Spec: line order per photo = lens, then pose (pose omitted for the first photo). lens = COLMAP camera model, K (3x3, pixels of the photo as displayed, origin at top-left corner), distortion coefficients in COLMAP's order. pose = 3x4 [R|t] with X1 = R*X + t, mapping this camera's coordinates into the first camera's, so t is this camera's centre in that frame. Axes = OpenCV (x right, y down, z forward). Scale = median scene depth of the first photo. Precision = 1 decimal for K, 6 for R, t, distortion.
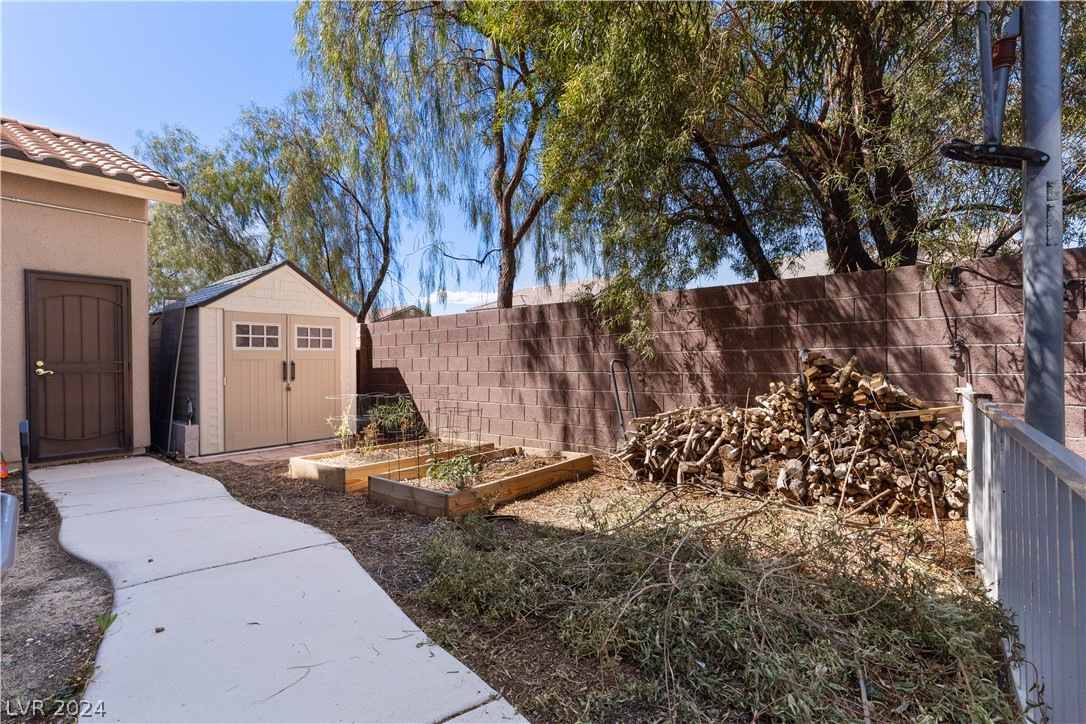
lens RADIAL K [[493.5, 0, 540.9], [0, 493.5, 360.3], [0, 0, 1]] dist [-0.001573, -0.000115]
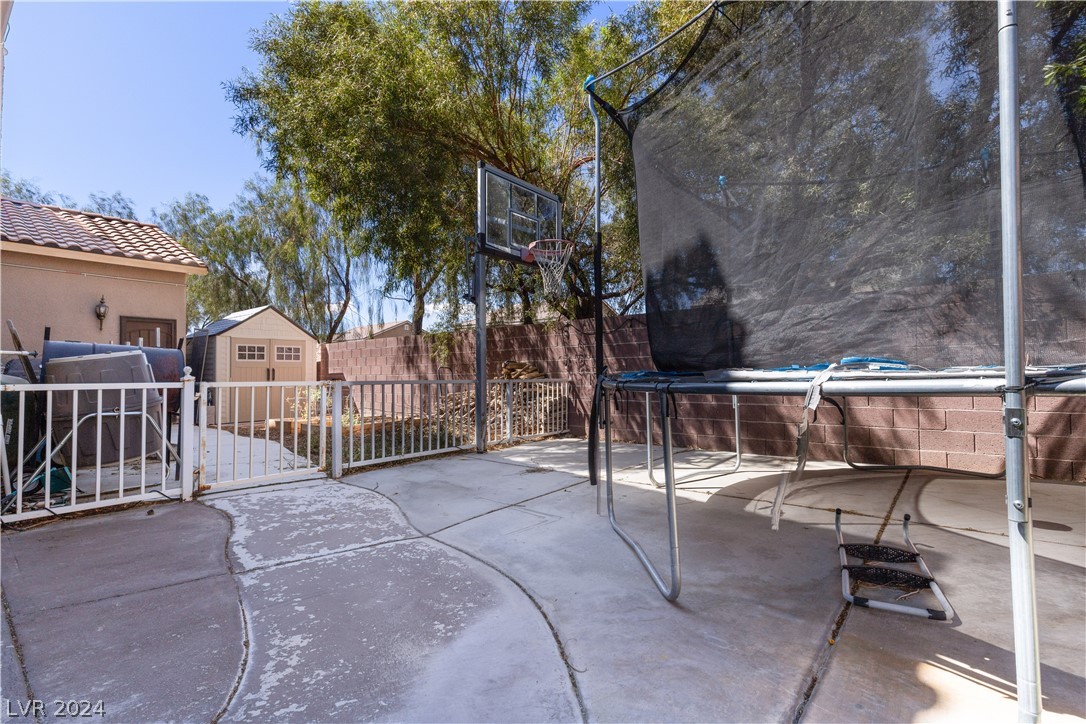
lens RADIAL K [[493.5, 0, 545.0], [0, 493.5, 365.4], [0, 0, 1]] dist [-0.001573, -0.000115]
pose [[0.999980, 0.000596, 0.006262, 0.353233], [-0.000473, 0.999807, -0.019656, 0.022267], [-0.006272, 0.019652, 0.999787, -0.580759]]
